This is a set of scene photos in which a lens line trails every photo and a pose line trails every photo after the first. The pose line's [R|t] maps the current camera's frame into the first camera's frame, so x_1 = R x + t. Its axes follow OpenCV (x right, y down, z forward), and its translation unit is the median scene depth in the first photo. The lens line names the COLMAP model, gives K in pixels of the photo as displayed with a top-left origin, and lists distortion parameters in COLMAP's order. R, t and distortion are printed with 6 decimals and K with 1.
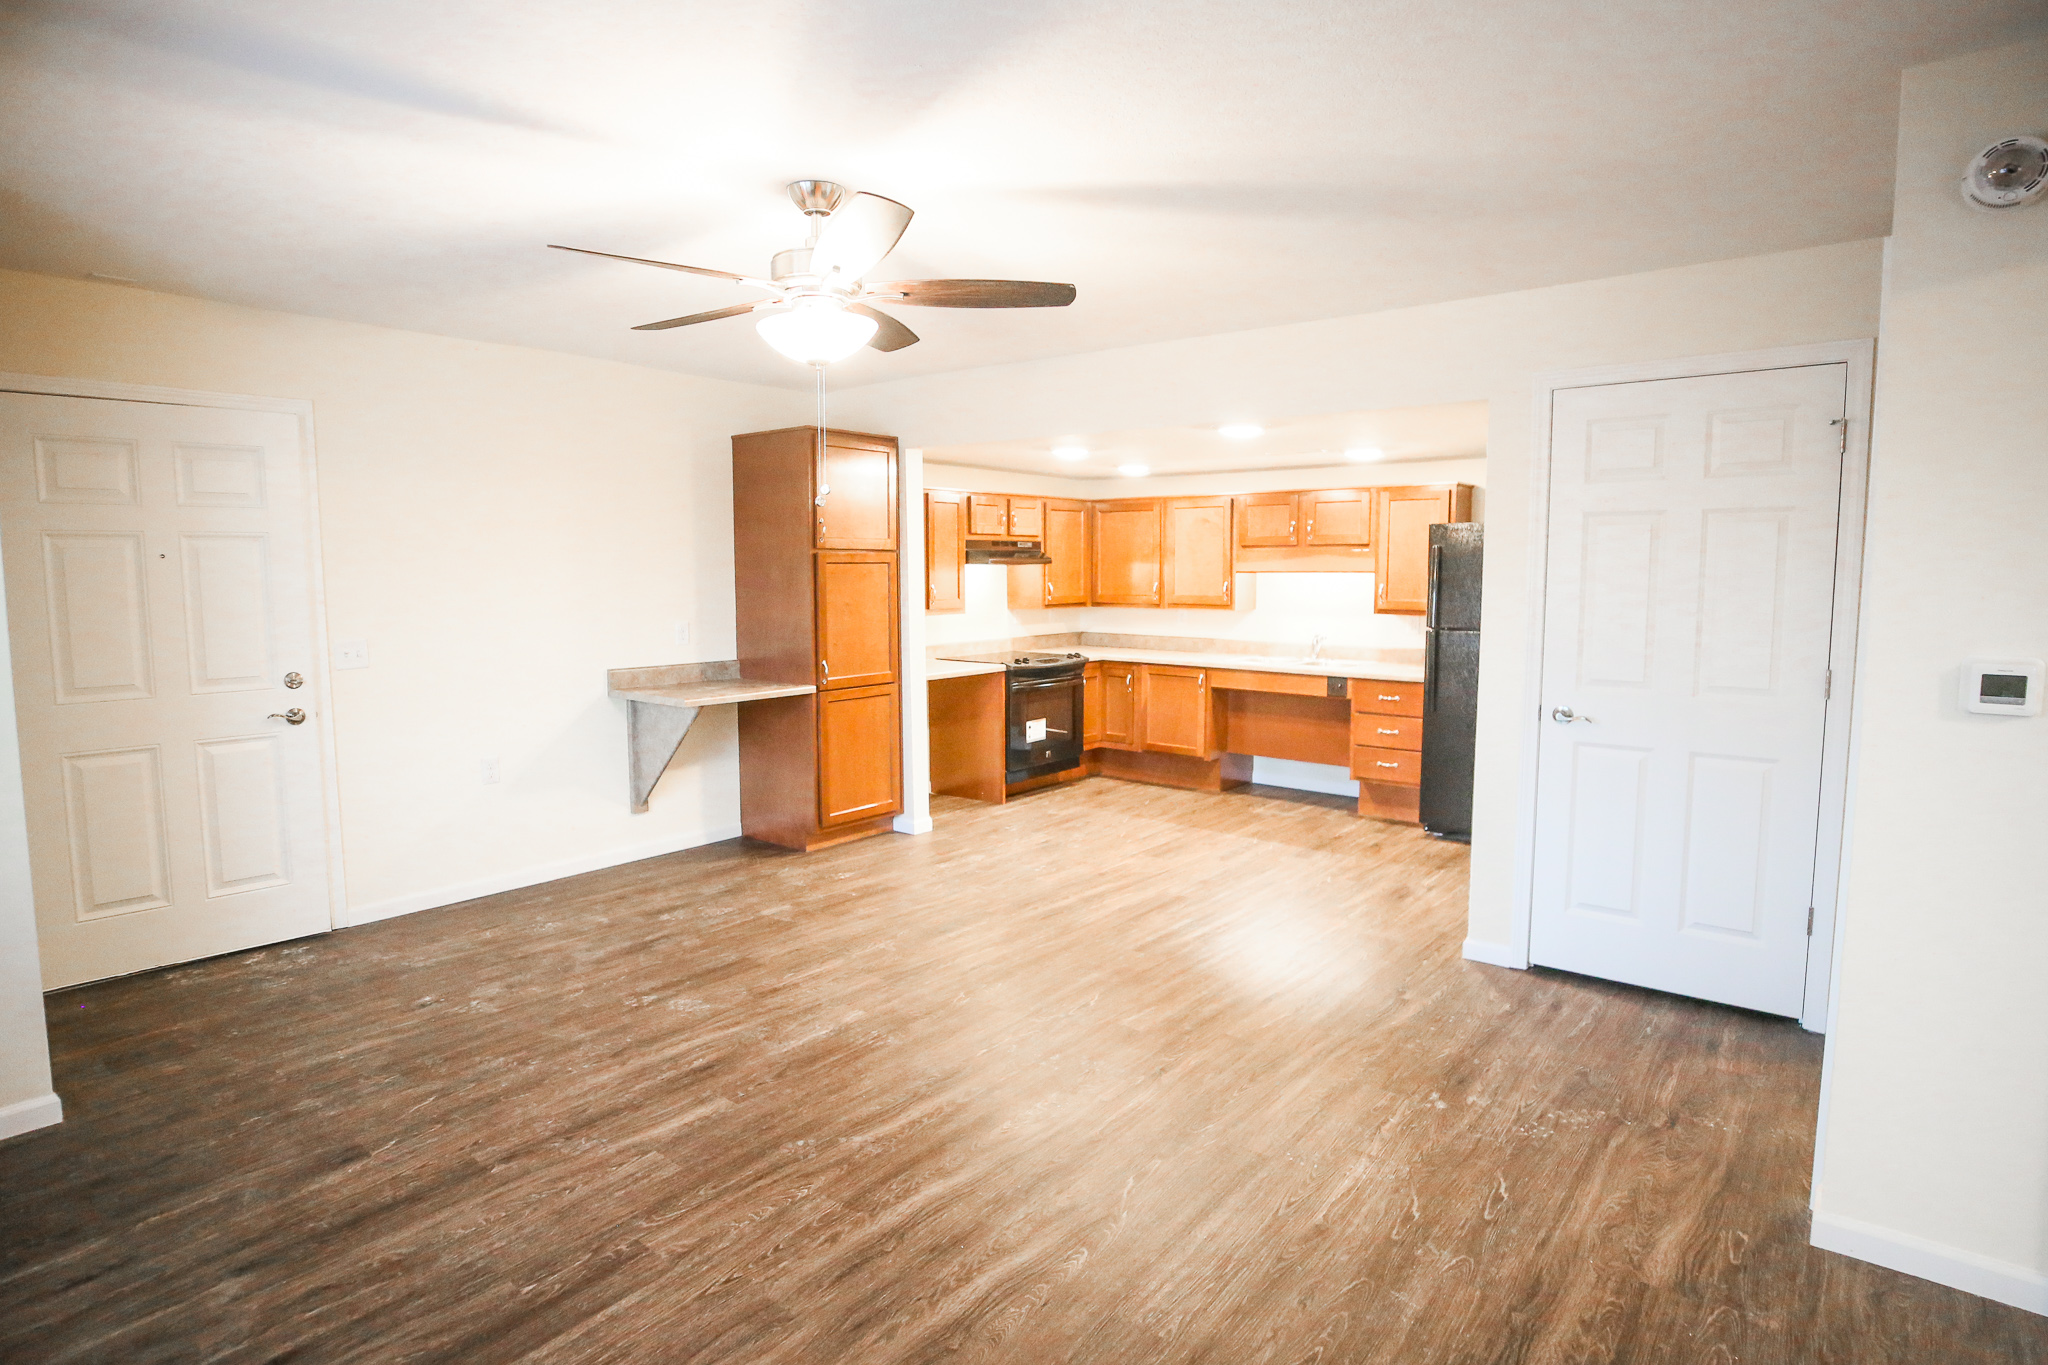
lens RADIAL K [[1063.5, 0, 1005.2], [0, 1063.5, 675.1], [0, 0, 1]] dist [-0.036961, 0.001161]
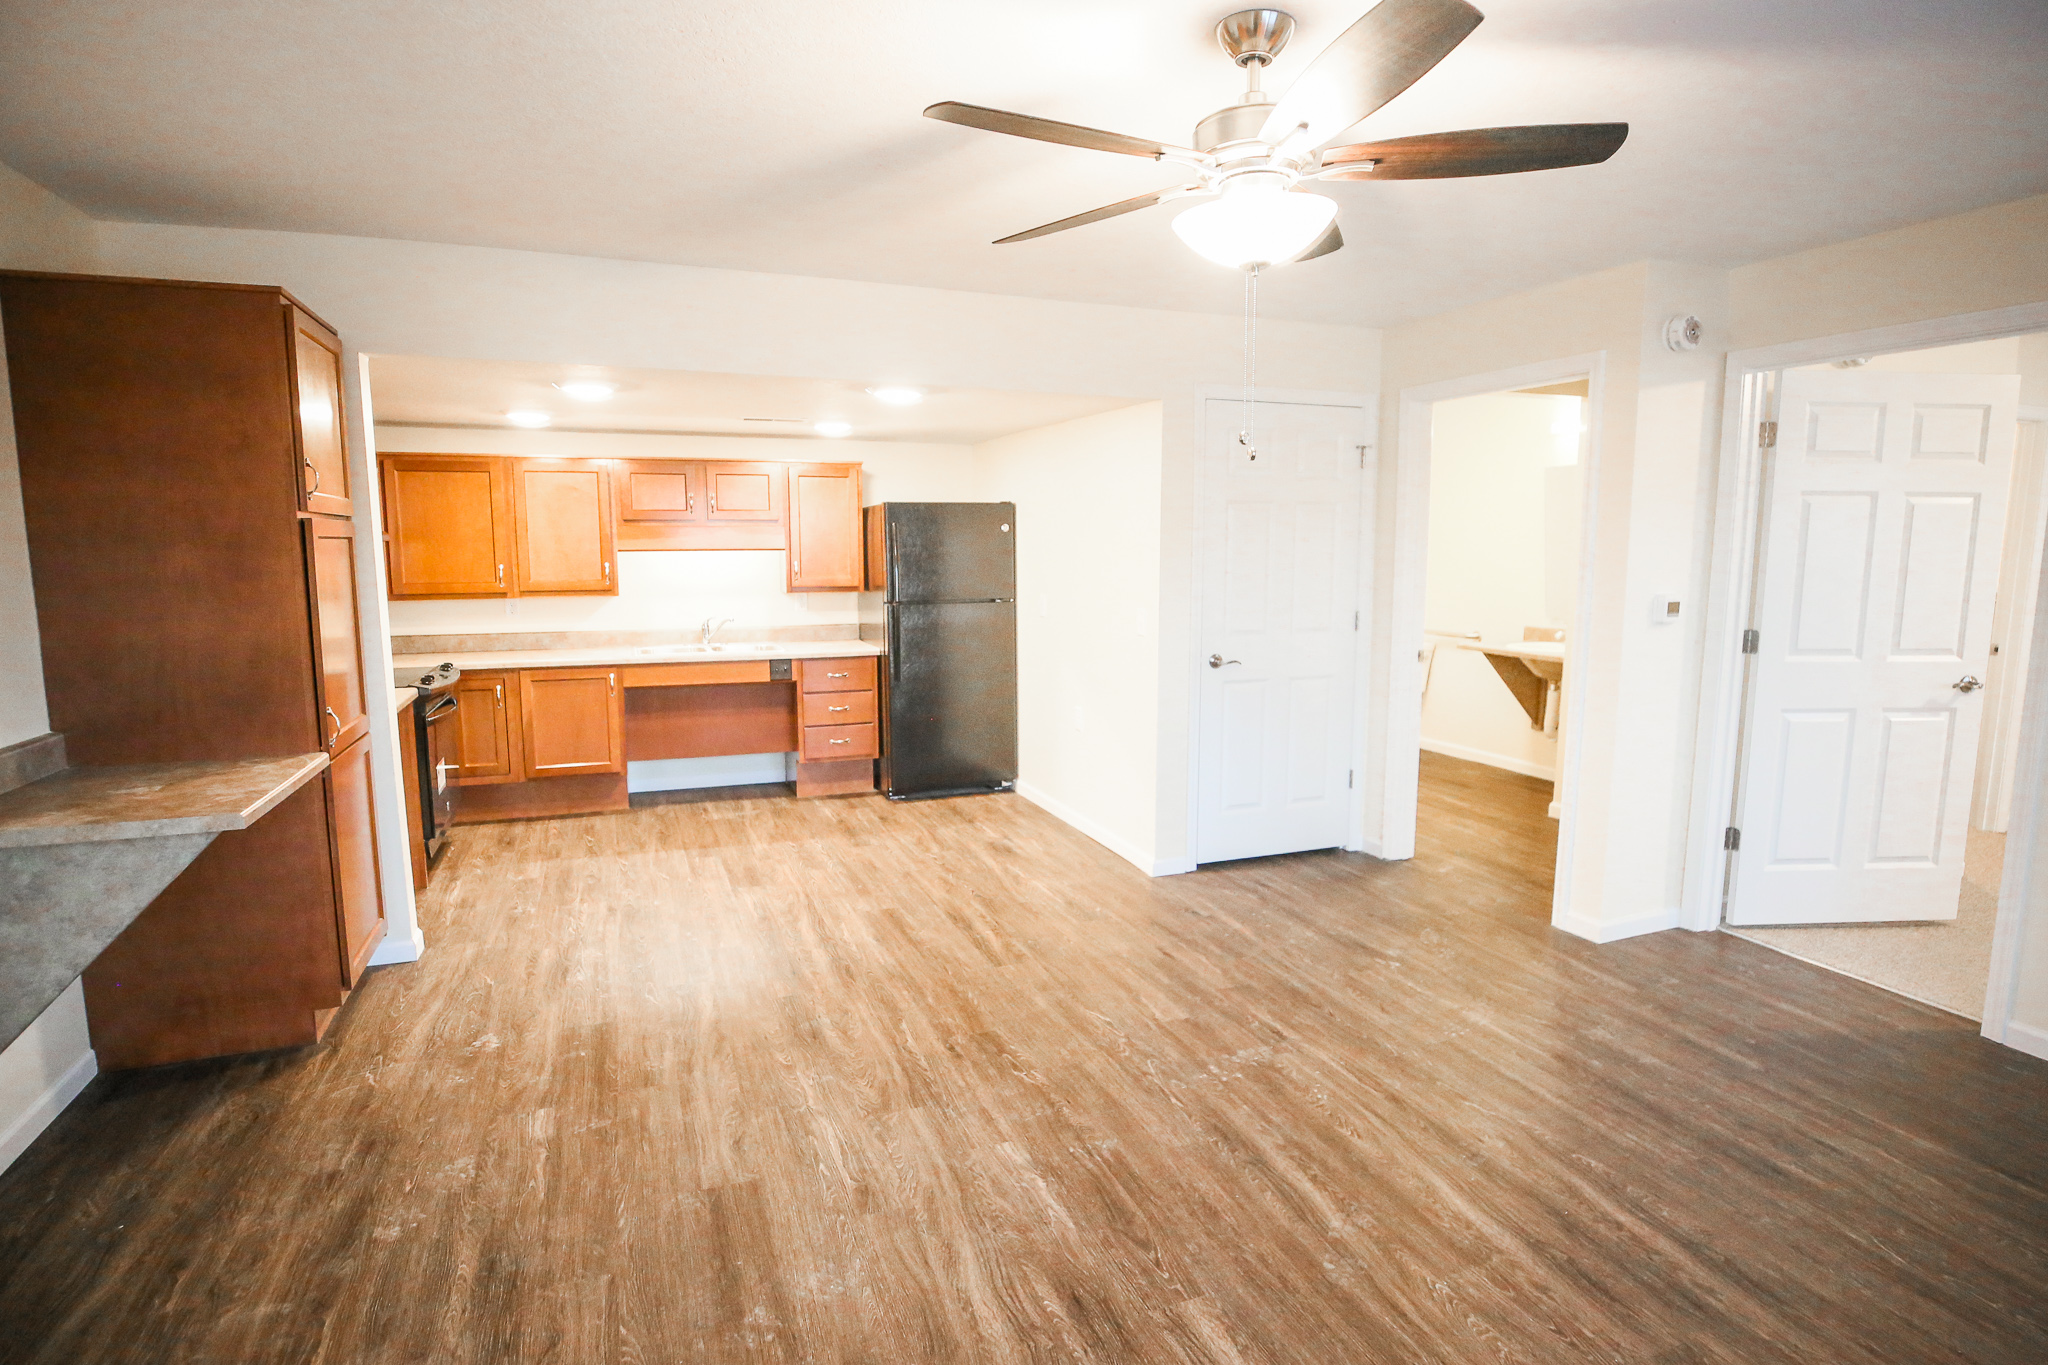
lens RADIAL K [[1063.5, 0, 1005.2], [0, 1063.5, 675.1], [0, 0, 1]] dist [-0.036961, 0.001161]
pose [[0.503152, -0.104551, 0.857850, -0.551269], [0.089329, 0.993630, 0.068705, -0.043129], [-0.859569, 0.042062, 0.509286, 0.459730]]
